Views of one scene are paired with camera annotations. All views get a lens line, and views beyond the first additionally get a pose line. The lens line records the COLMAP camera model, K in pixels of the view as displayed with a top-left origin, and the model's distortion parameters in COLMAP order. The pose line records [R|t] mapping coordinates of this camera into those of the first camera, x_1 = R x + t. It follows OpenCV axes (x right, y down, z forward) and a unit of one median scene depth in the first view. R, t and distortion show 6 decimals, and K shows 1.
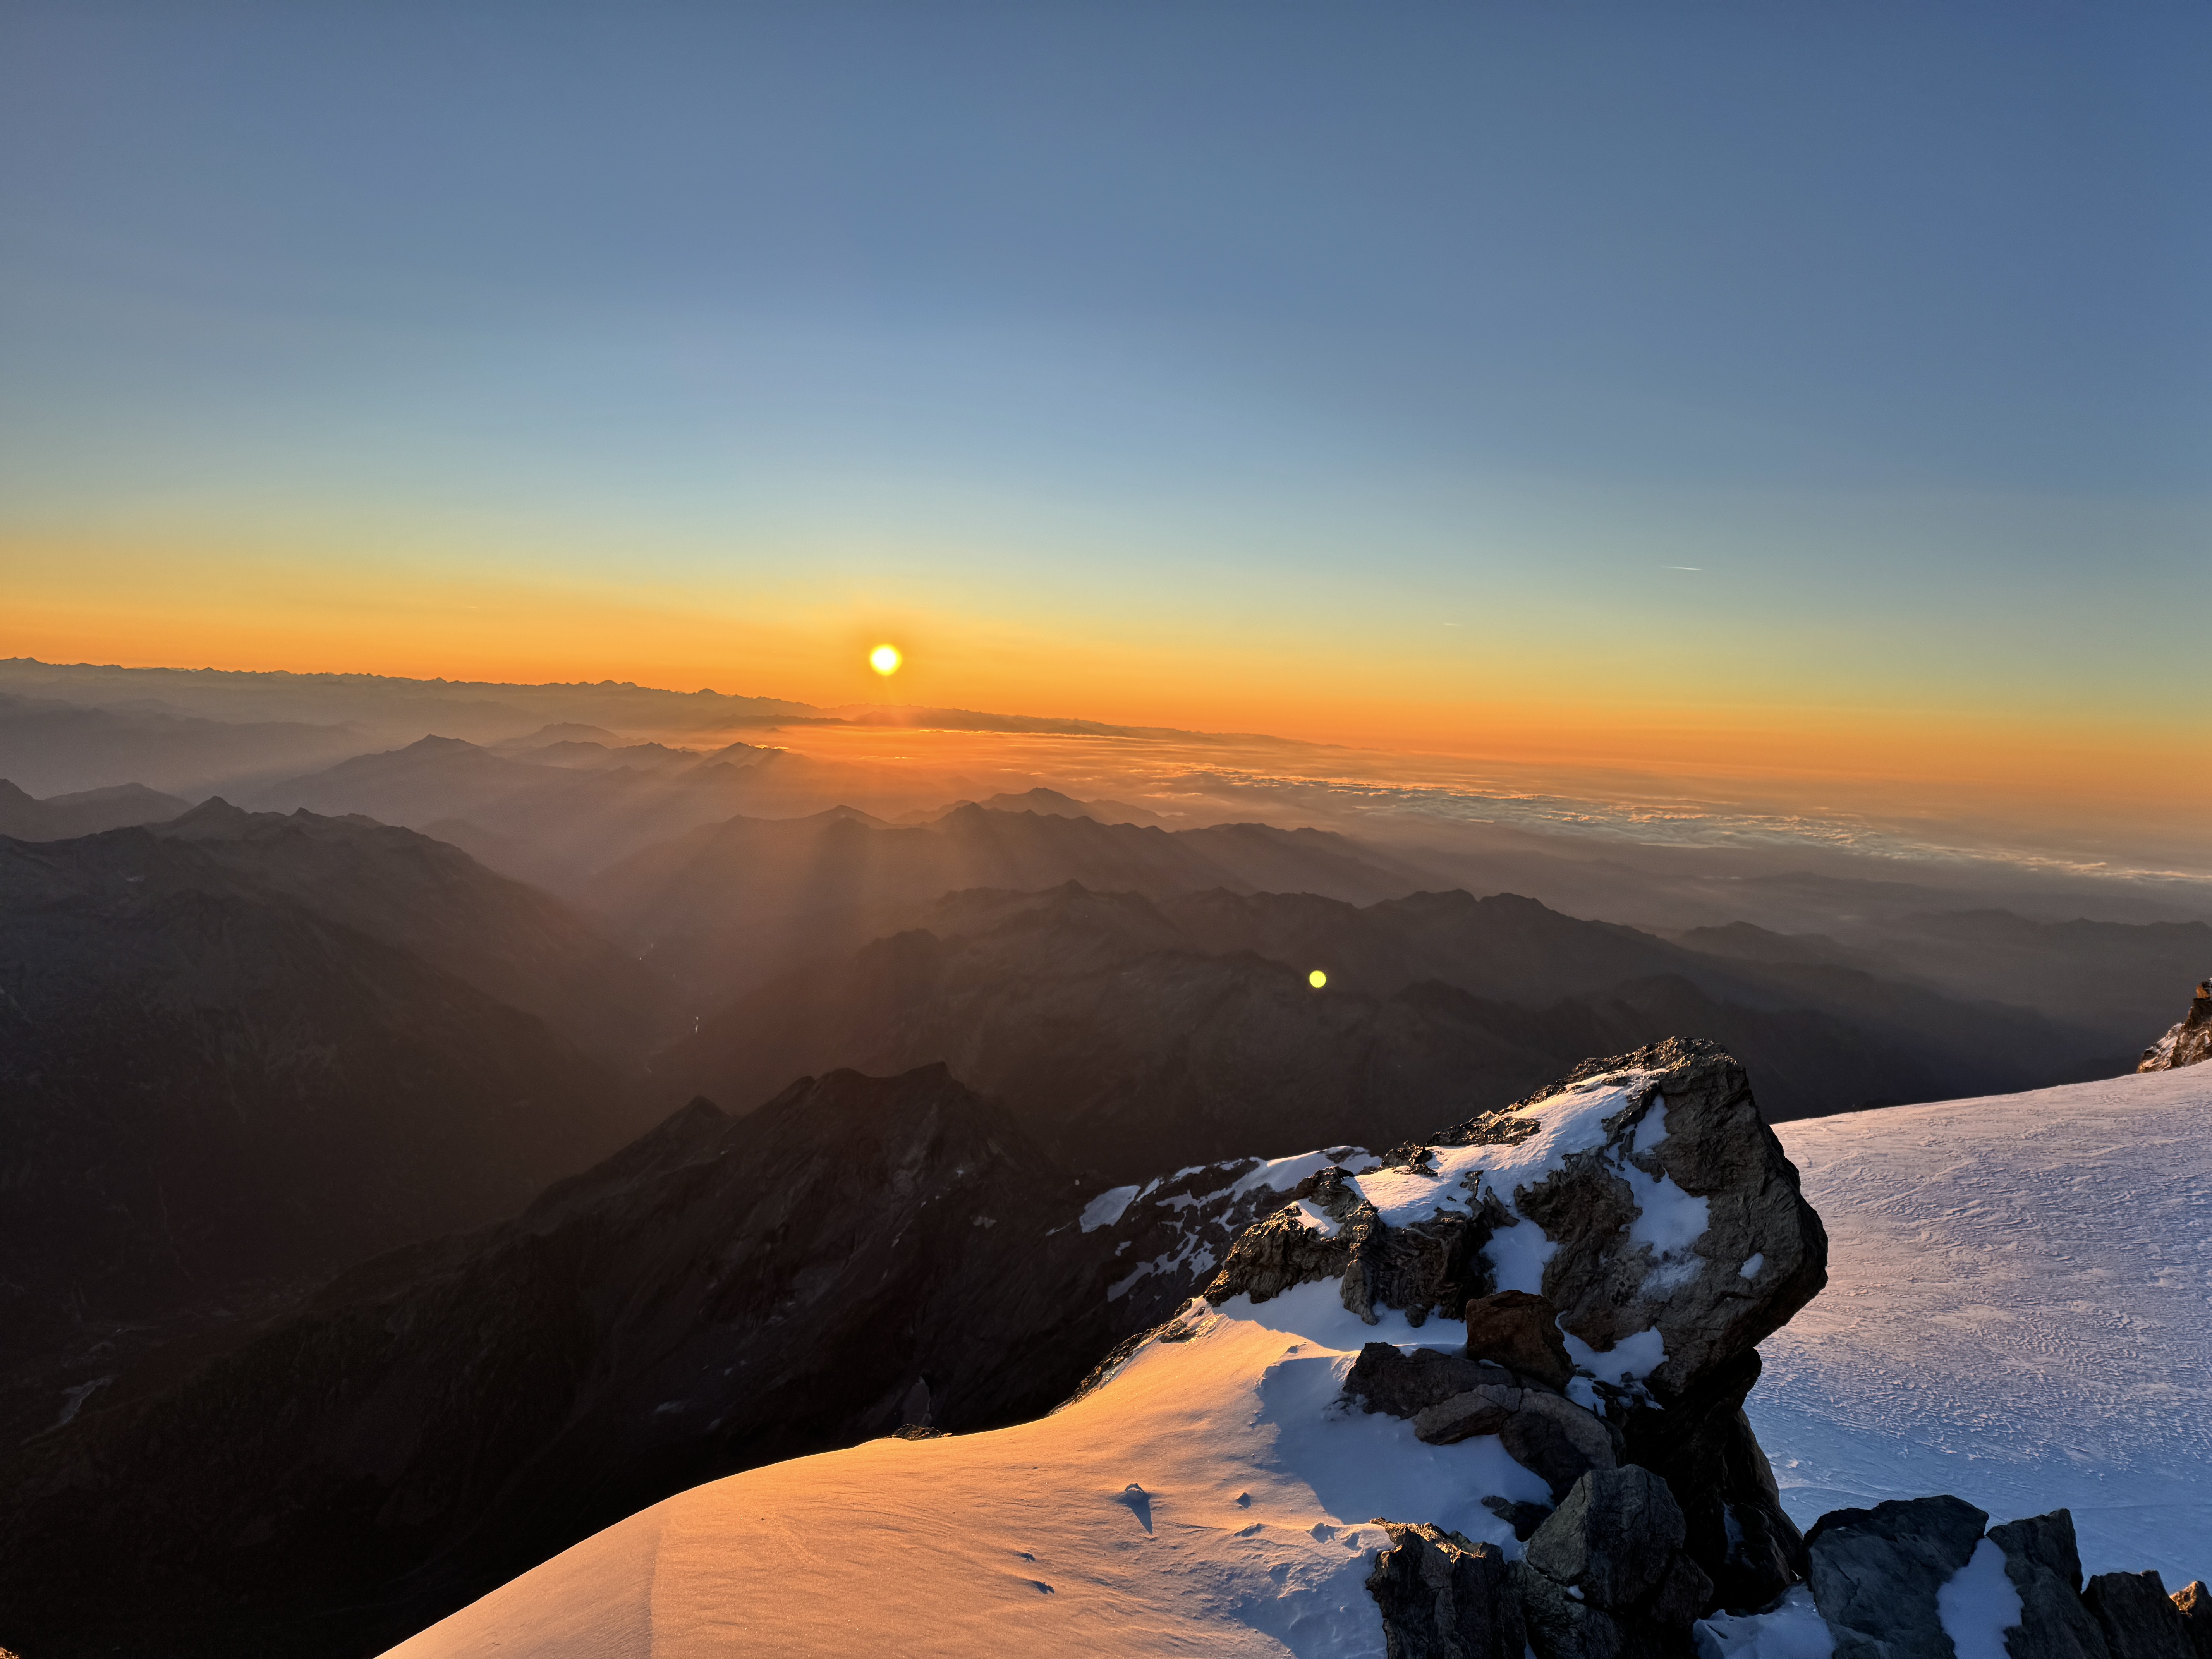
lens RADIAL K [[1618.5, 0, 1106.0], [0, 1618.5, 829.5], [0, 0, 1]] dist [0.105049, -0.067041]
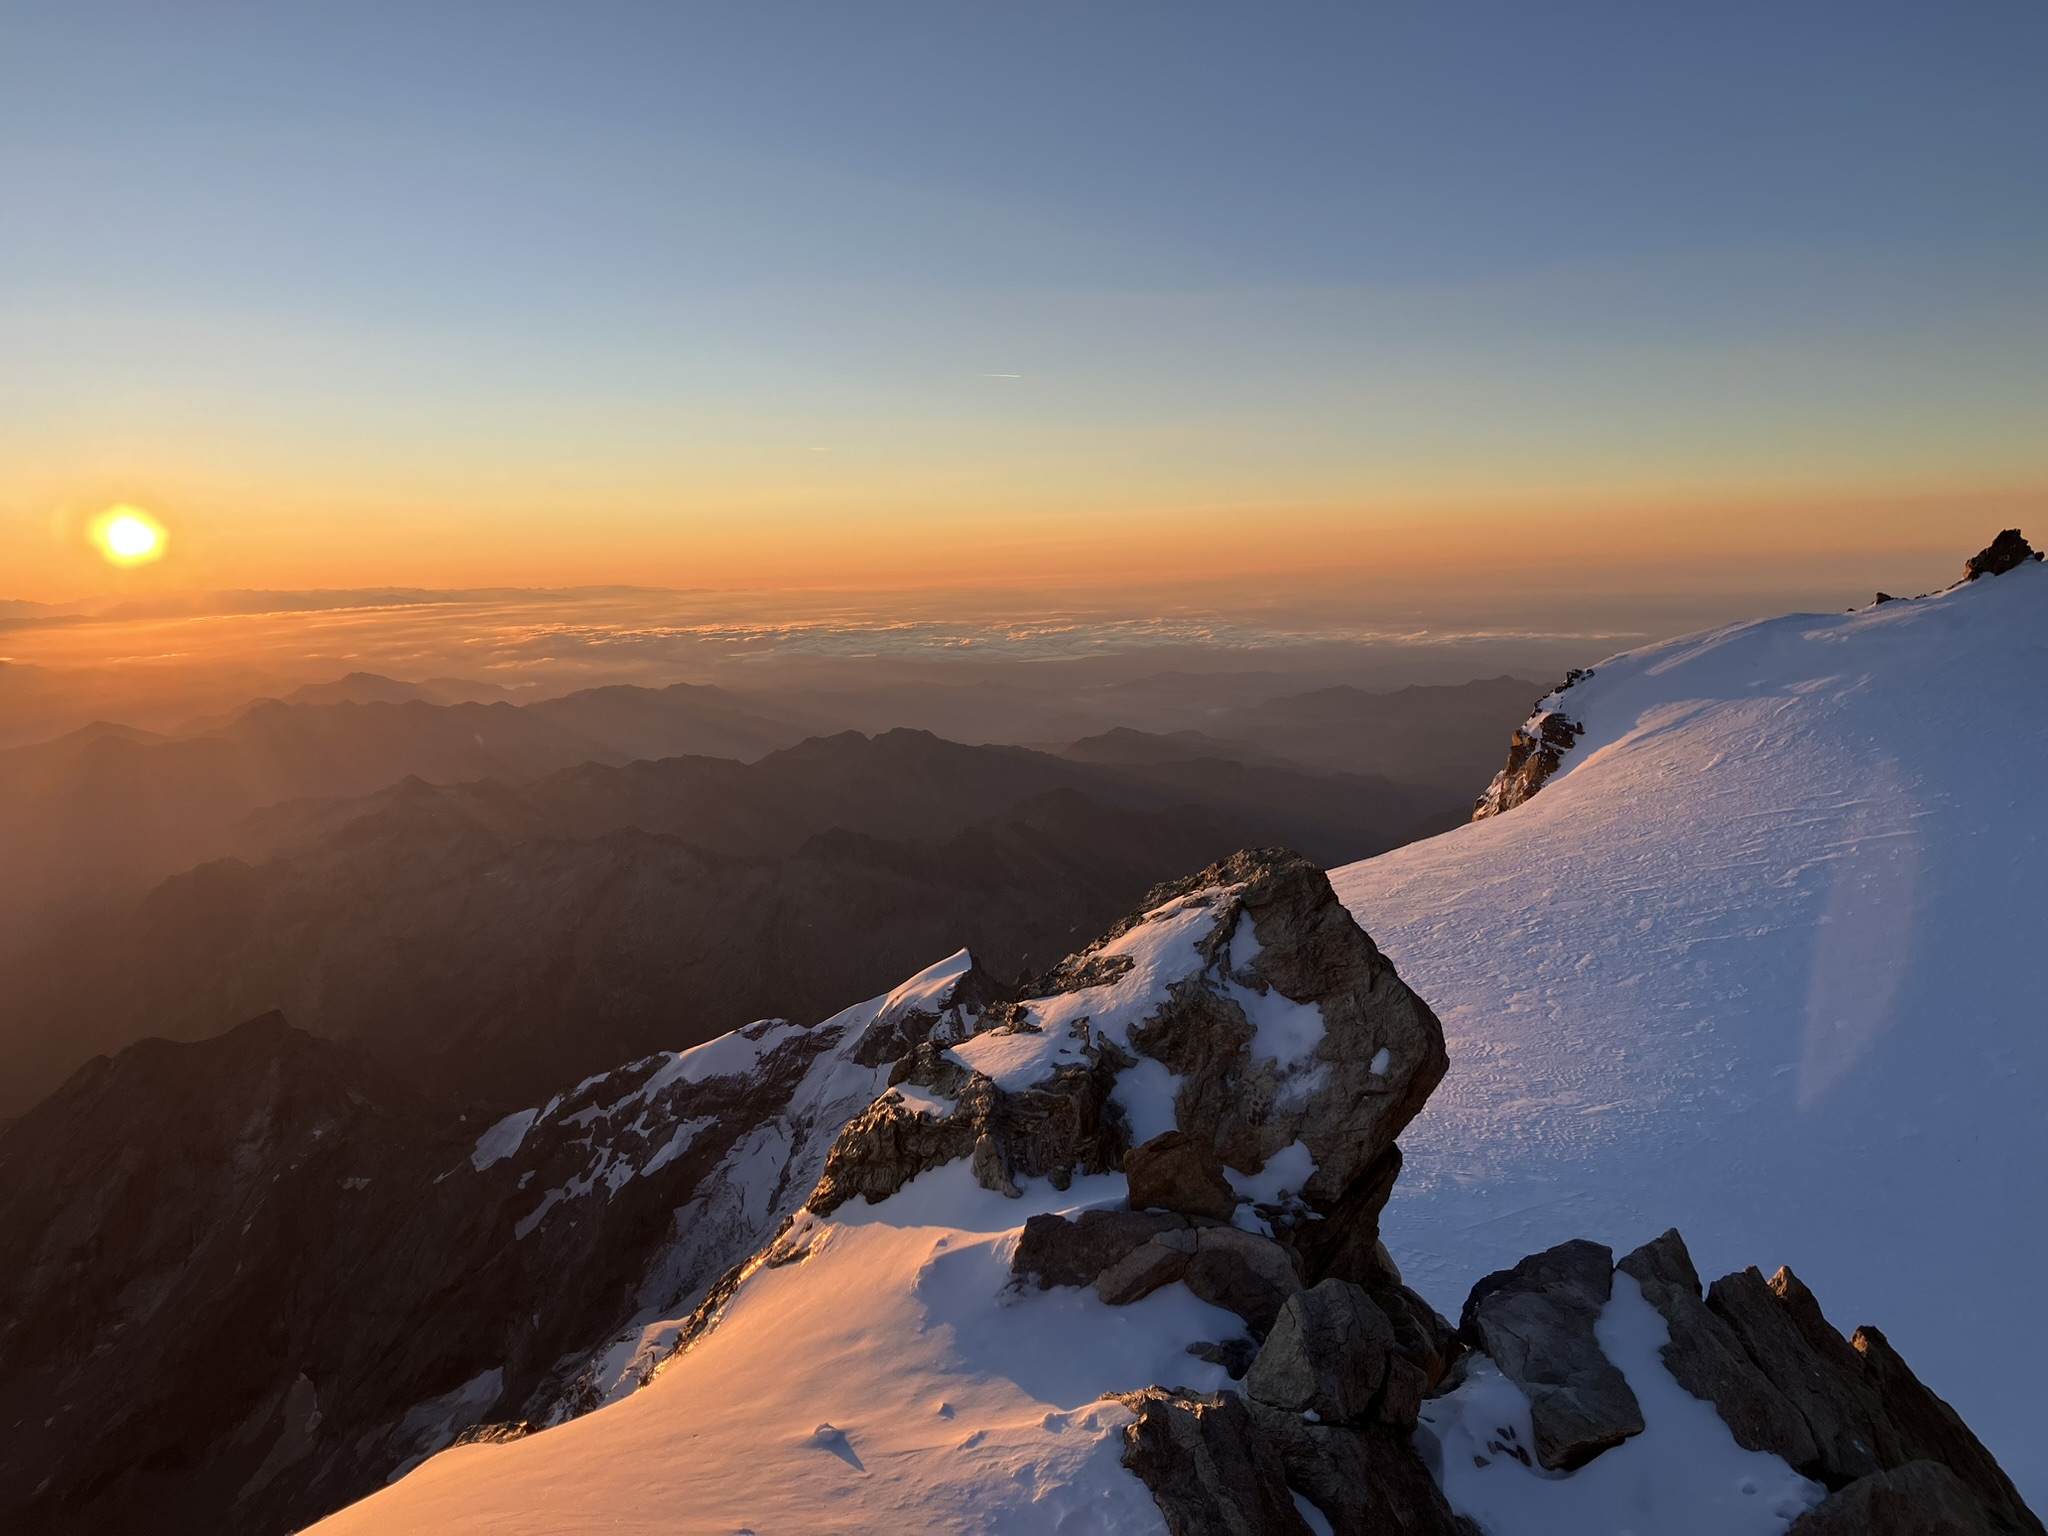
lens RADIAL K [[1771.0, 0, 1024.0], [0, 1771.0, 768.0], [0, 0, 1]] dist [0.087778, -0.101112]
pose [[0.944073, -0.130221, 0.302935, -0.120929], [0.114780, 0.991039, 0.068312, -0.012176], [-0.309116, -0.029720, 0.950560, 0.039934]]
